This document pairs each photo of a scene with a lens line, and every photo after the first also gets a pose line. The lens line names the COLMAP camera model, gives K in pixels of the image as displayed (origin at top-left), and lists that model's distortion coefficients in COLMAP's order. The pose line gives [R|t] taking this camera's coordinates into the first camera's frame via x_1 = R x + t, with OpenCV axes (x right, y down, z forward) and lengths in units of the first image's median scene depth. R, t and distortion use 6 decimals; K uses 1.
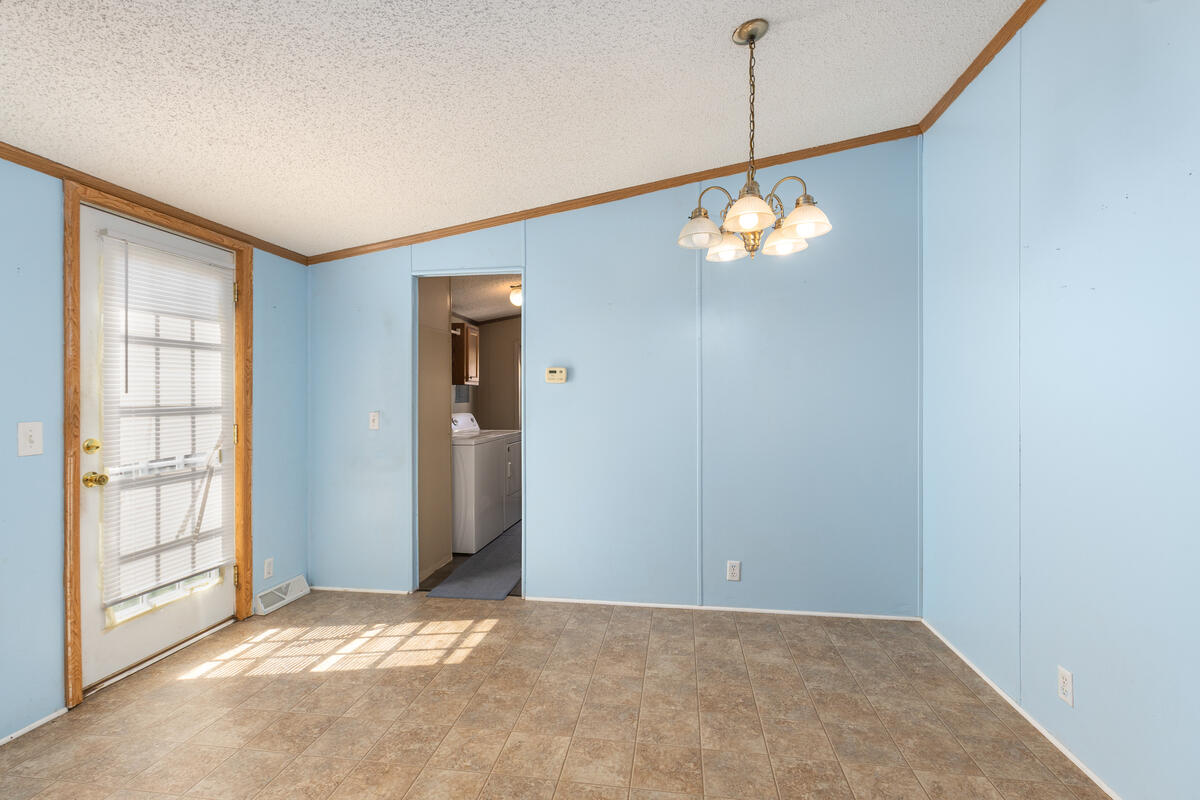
lens RADIAL K [[558.9, 0, 598.9], [0, 558.9, 384.3], [0, 0, 1]] dist [-0.000463, 0.000238]
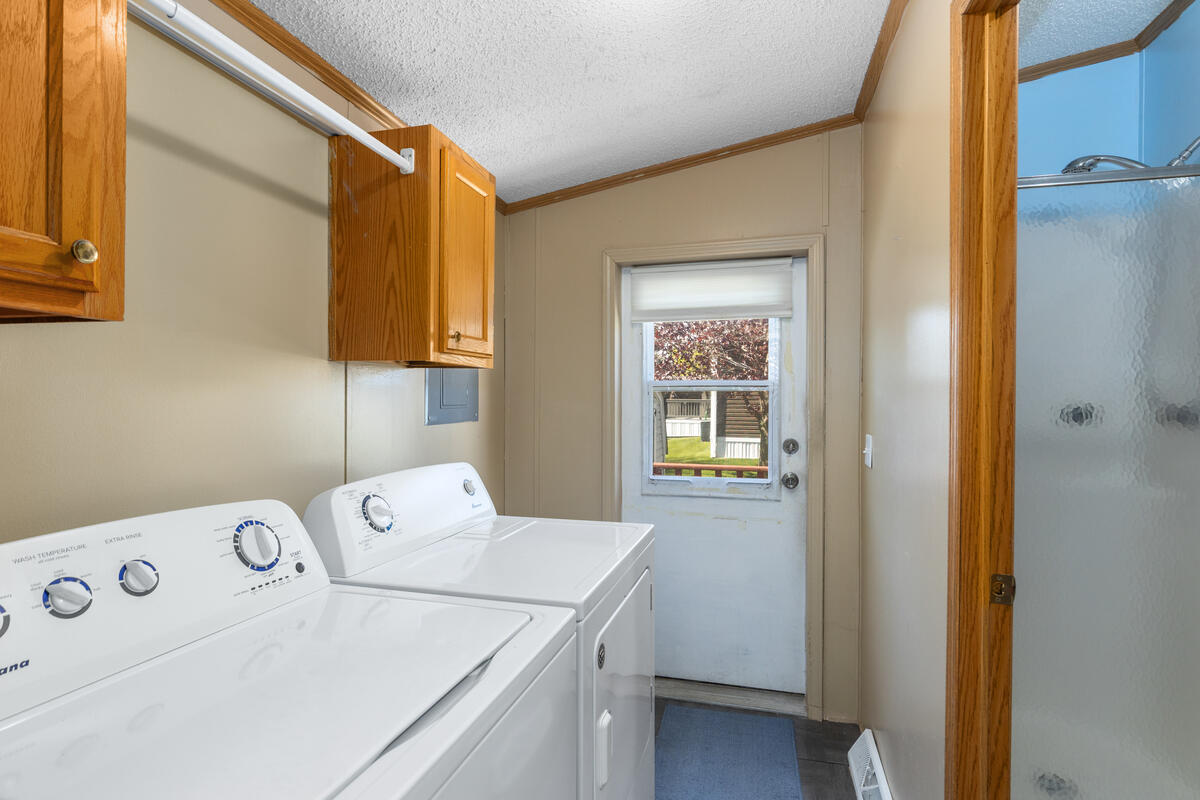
lens RADIAL K [[616.4, 0, 600.0], [0, 616.4, 400.0], [0, 0, 1]] dist [-0.000256, -0.000059]
pose [[0.992815, 0.006863, -0.119463, -0.119059], [-0.004390, 0.999771, 0.020952, 0.011387], [0.119579, -0.020277, 0.992618, 0.681984]]
